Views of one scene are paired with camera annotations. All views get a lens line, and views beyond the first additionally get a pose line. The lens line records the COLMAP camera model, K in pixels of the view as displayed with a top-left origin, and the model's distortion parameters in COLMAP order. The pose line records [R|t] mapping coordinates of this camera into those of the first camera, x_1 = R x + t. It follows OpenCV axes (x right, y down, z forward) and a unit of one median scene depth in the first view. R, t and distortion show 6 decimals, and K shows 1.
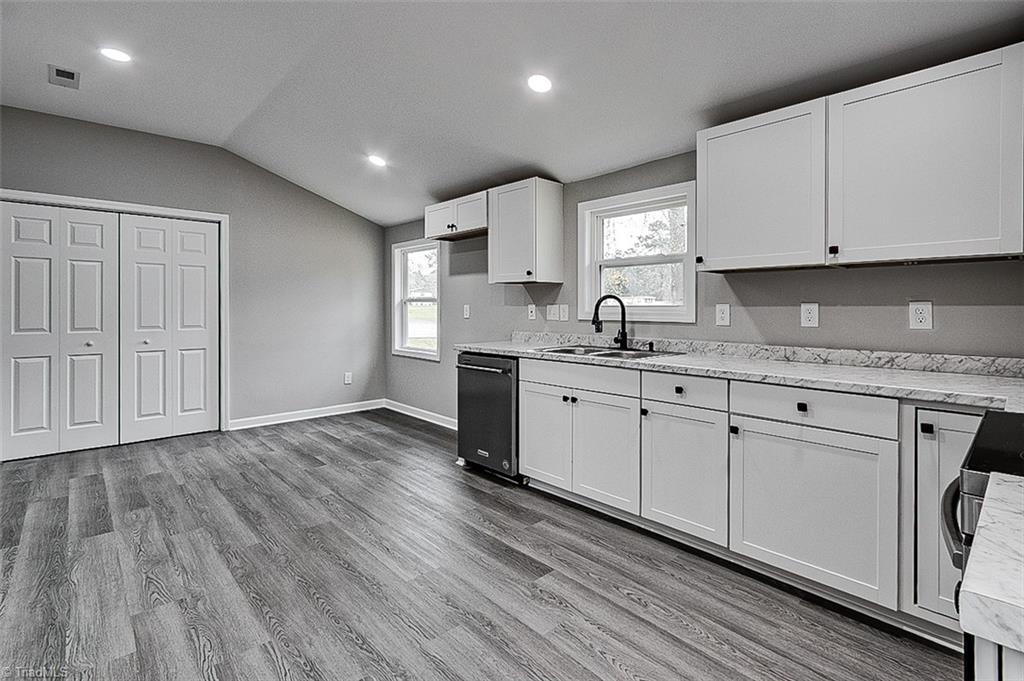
lens RADIAL K [[479.4, 0, 510.2], [0, 479.4, 307.8], [0, 0, 1]] dist [-0.000057, 0.000931]
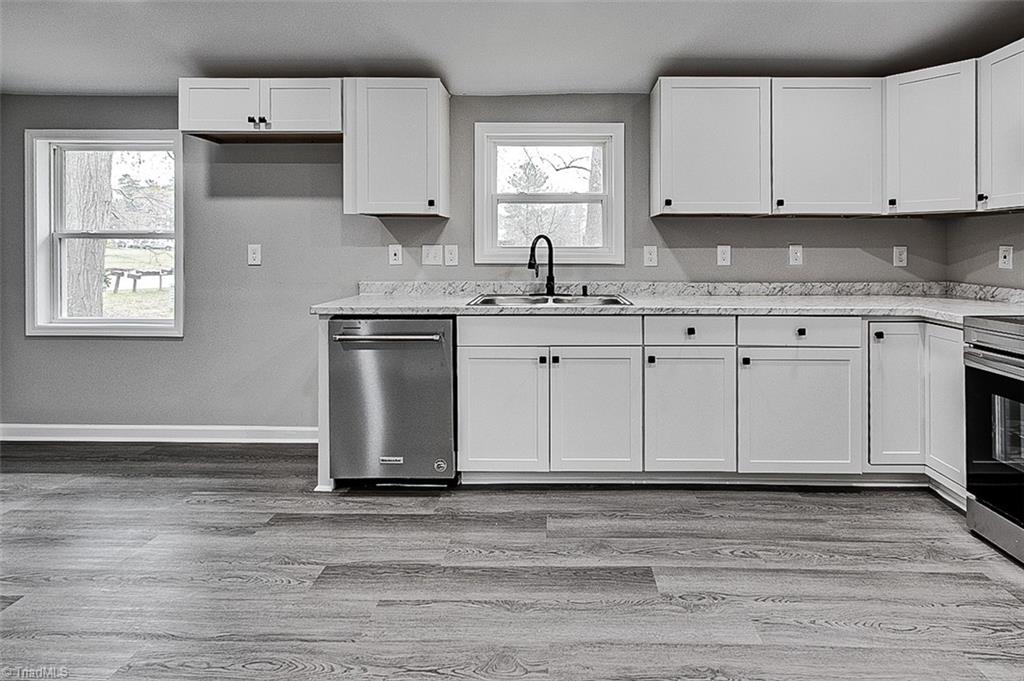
lens RADIAL K [[492.7, 0, 544.1], [0, 492.7, 248.9], [0, 0, 1]] dist [-0.001925, -0.000197]
pose [[0.688261, 0.002188, 0.725460, -0.465472], [-0.000944, 0.999997, -0.002120, 0.001558], [-0.725463, 0.000774, 0.688261, 0.395141]]
